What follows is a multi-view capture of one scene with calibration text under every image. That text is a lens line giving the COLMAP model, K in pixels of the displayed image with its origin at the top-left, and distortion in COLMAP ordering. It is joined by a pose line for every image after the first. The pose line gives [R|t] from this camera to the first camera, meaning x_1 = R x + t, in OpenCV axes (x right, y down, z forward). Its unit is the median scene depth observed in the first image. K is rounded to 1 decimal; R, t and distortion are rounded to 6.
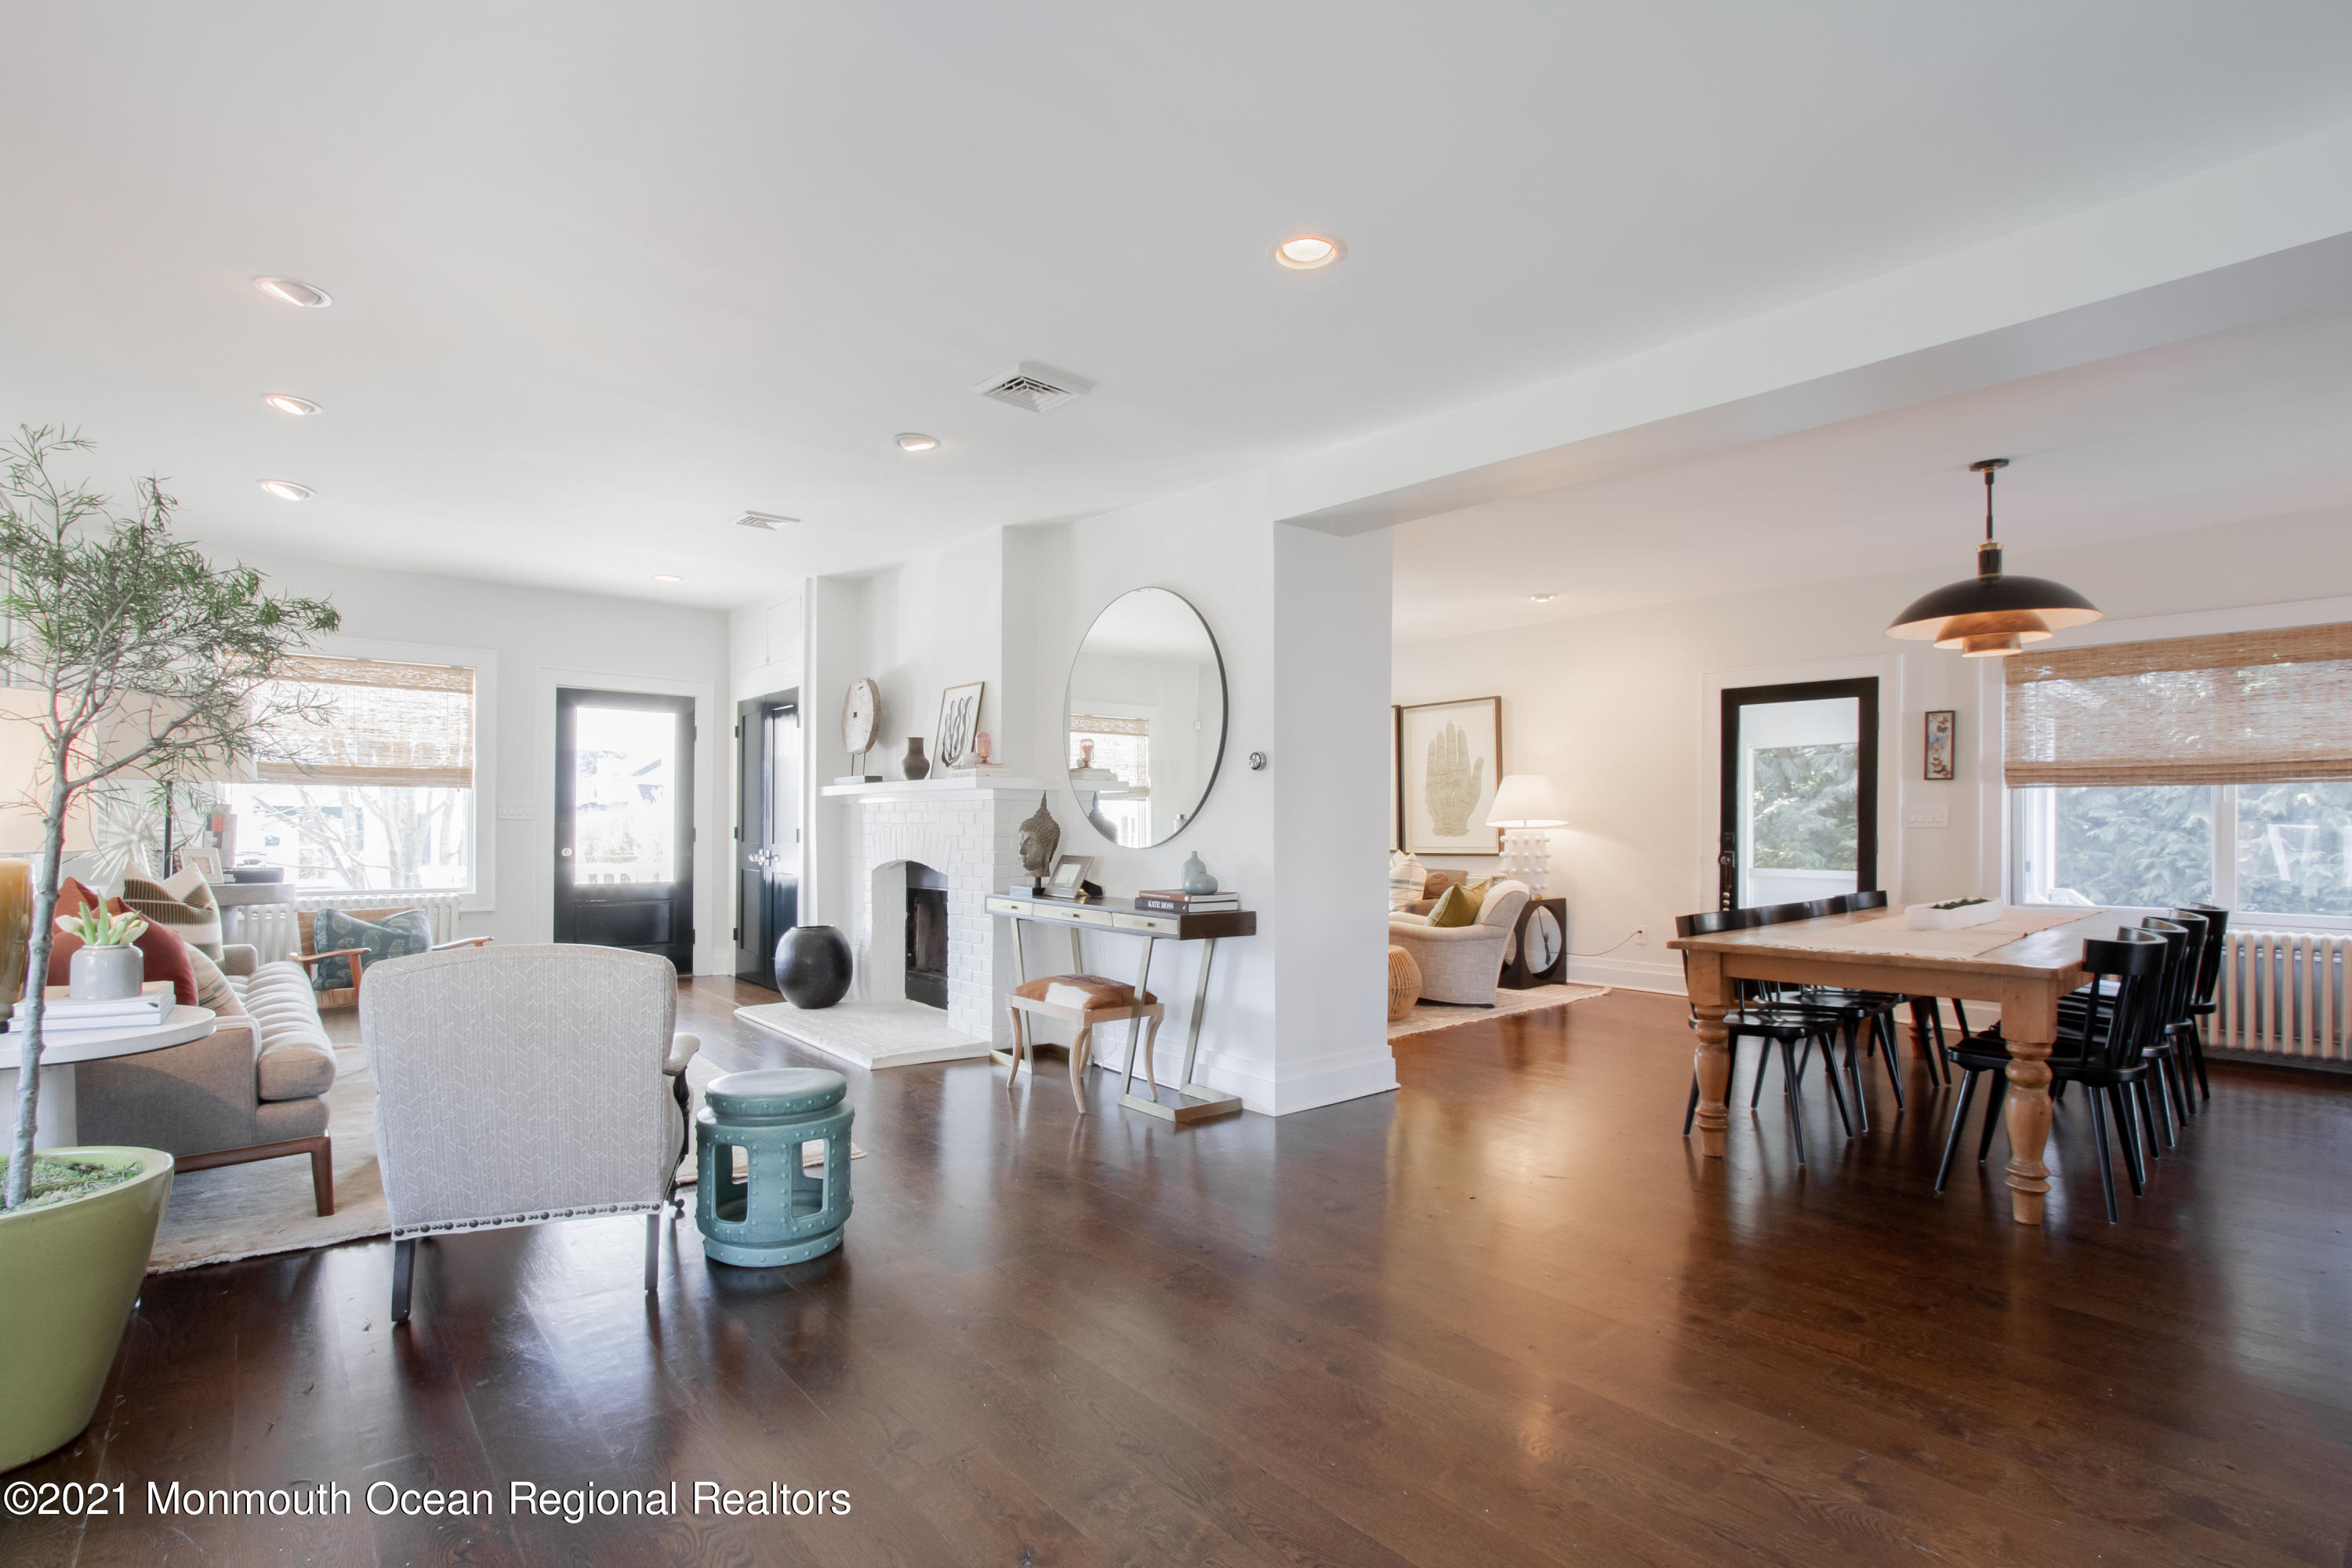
lens RADIAL K [[1098.9, 0, 1142.1], [0, 1098.9, 818.9], [0, 0, 1]] dist [-0.023104, 0.003490]
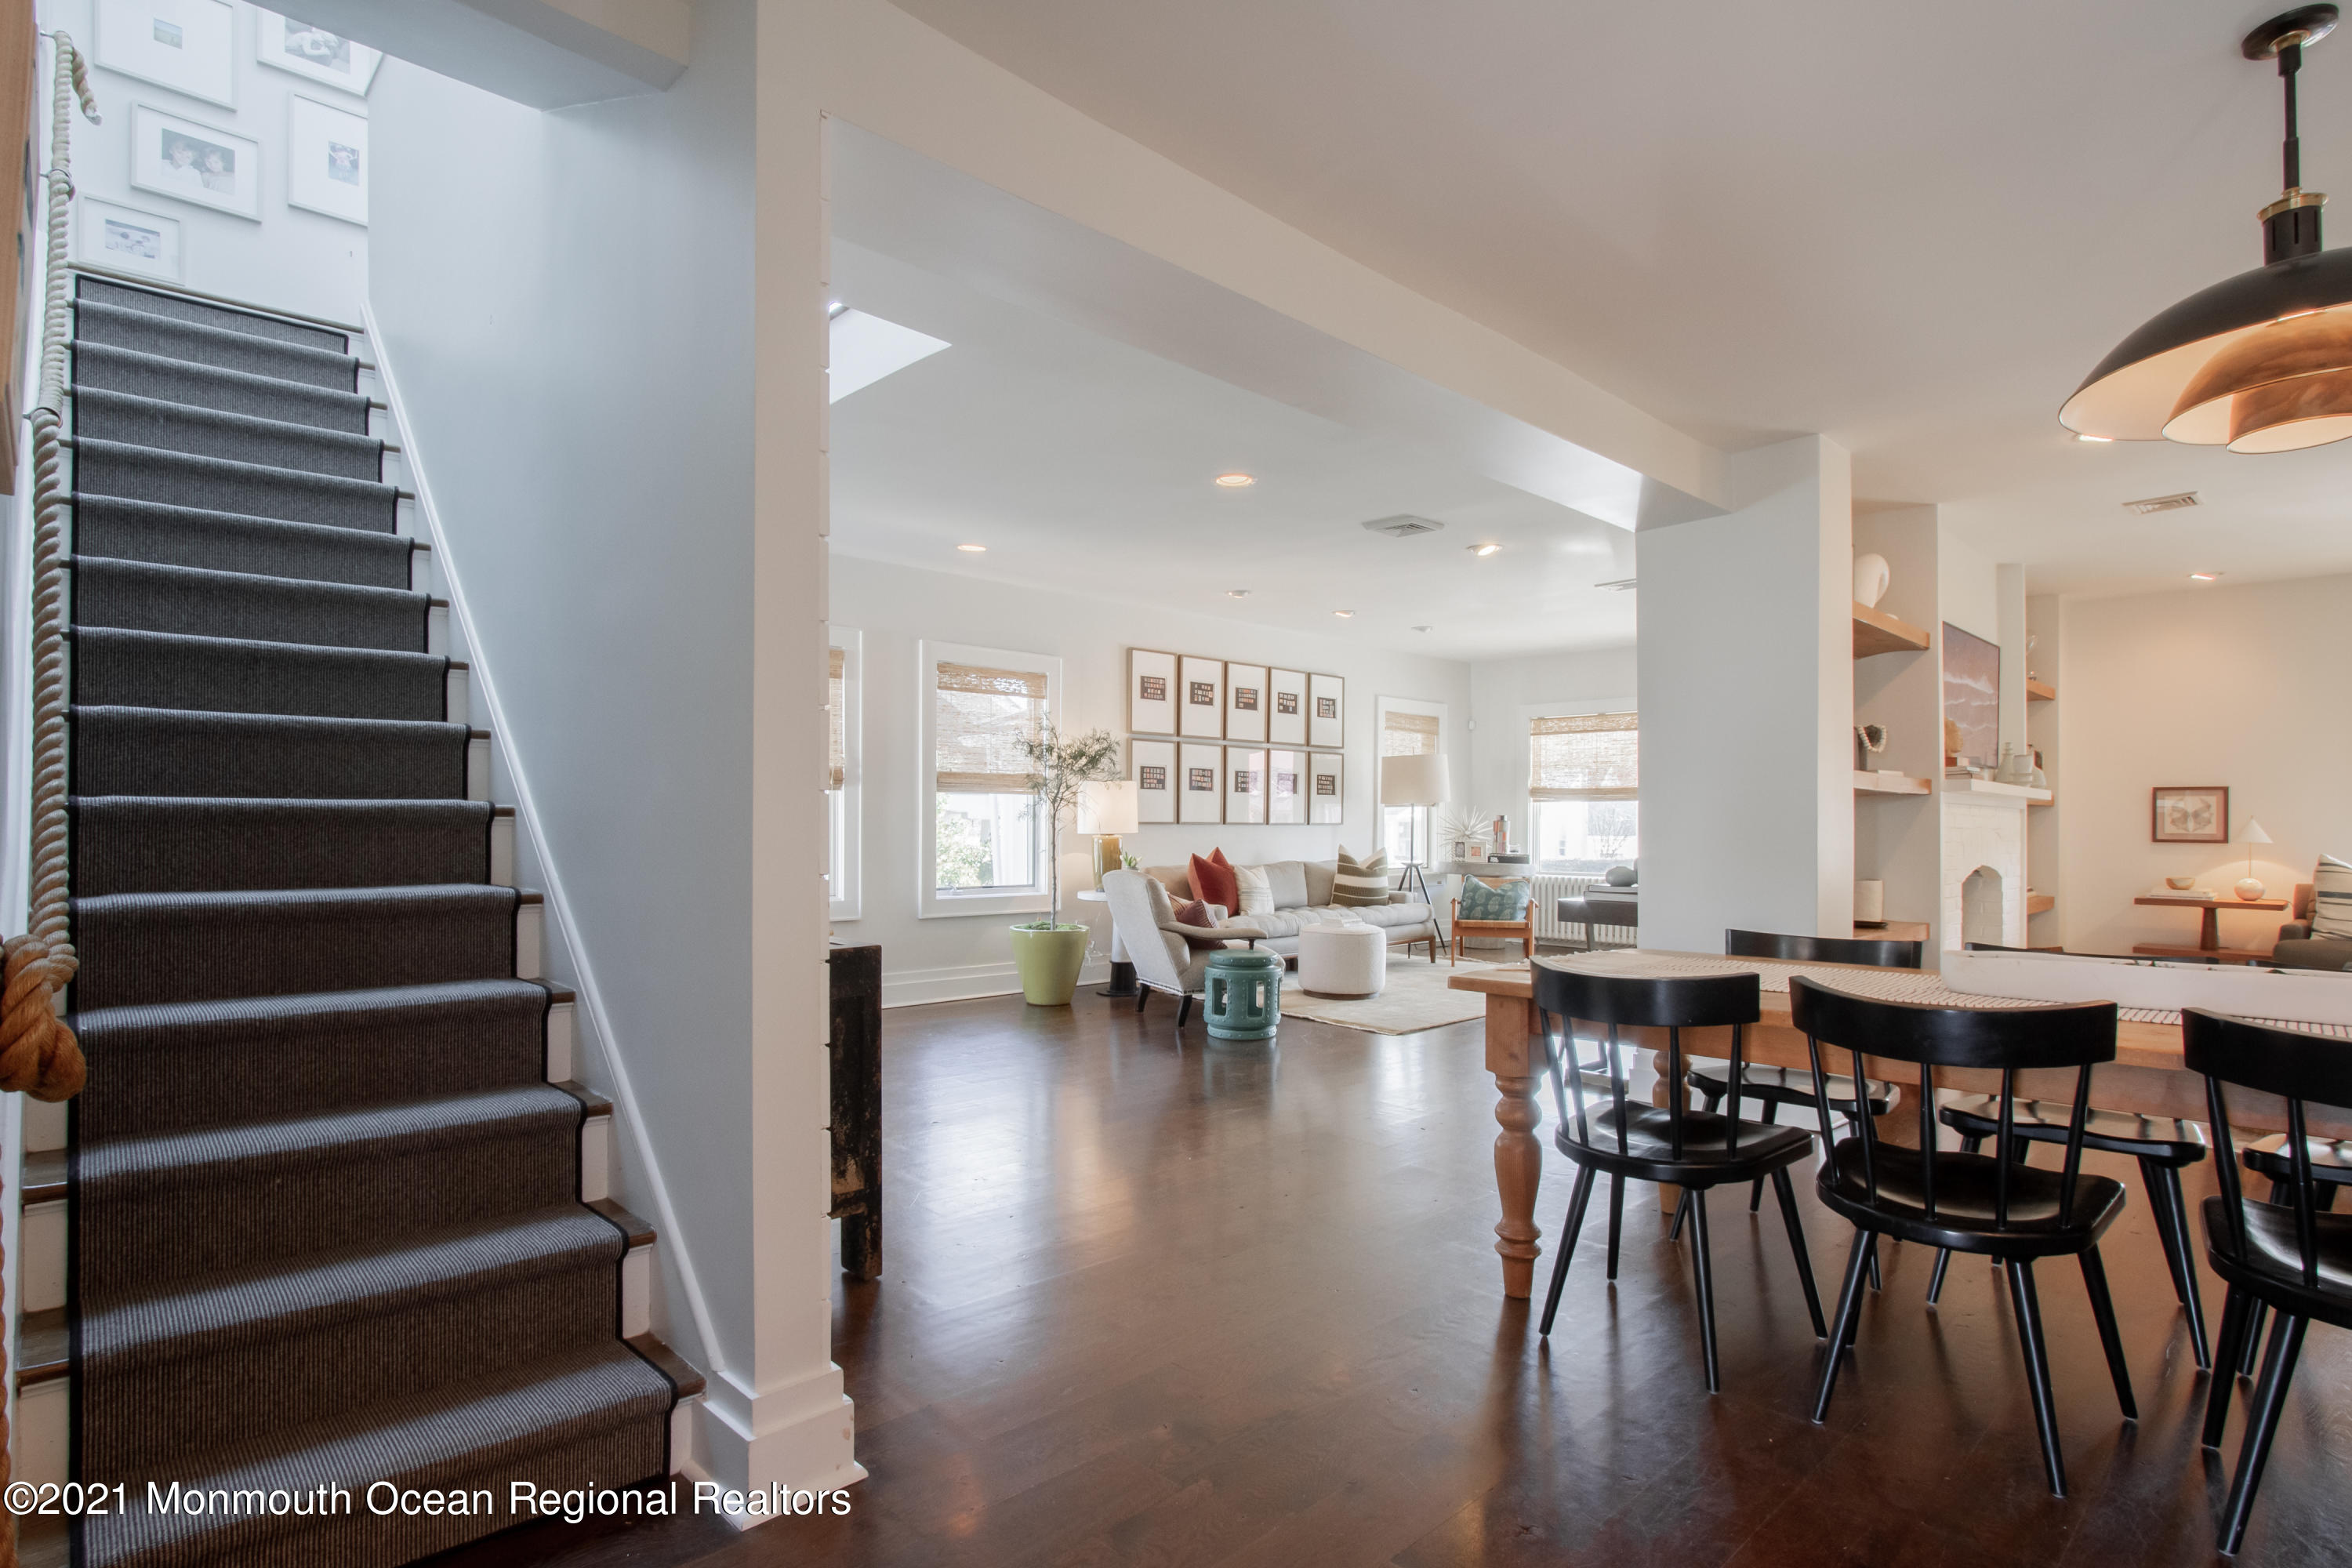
lens RADIAL K [[1187.2, 0, 1186.9], [0, 1187.2, 814.9], [0, 0, 1]] dist [-0.012413, -0.002456]
pose [[0.088454, -0.014932, -0.995968, 0.798385], [0.001658, 0.999888, -0.014844, 0.010298], [0.996079, -0.000339, 0.088469, 0.314414]]
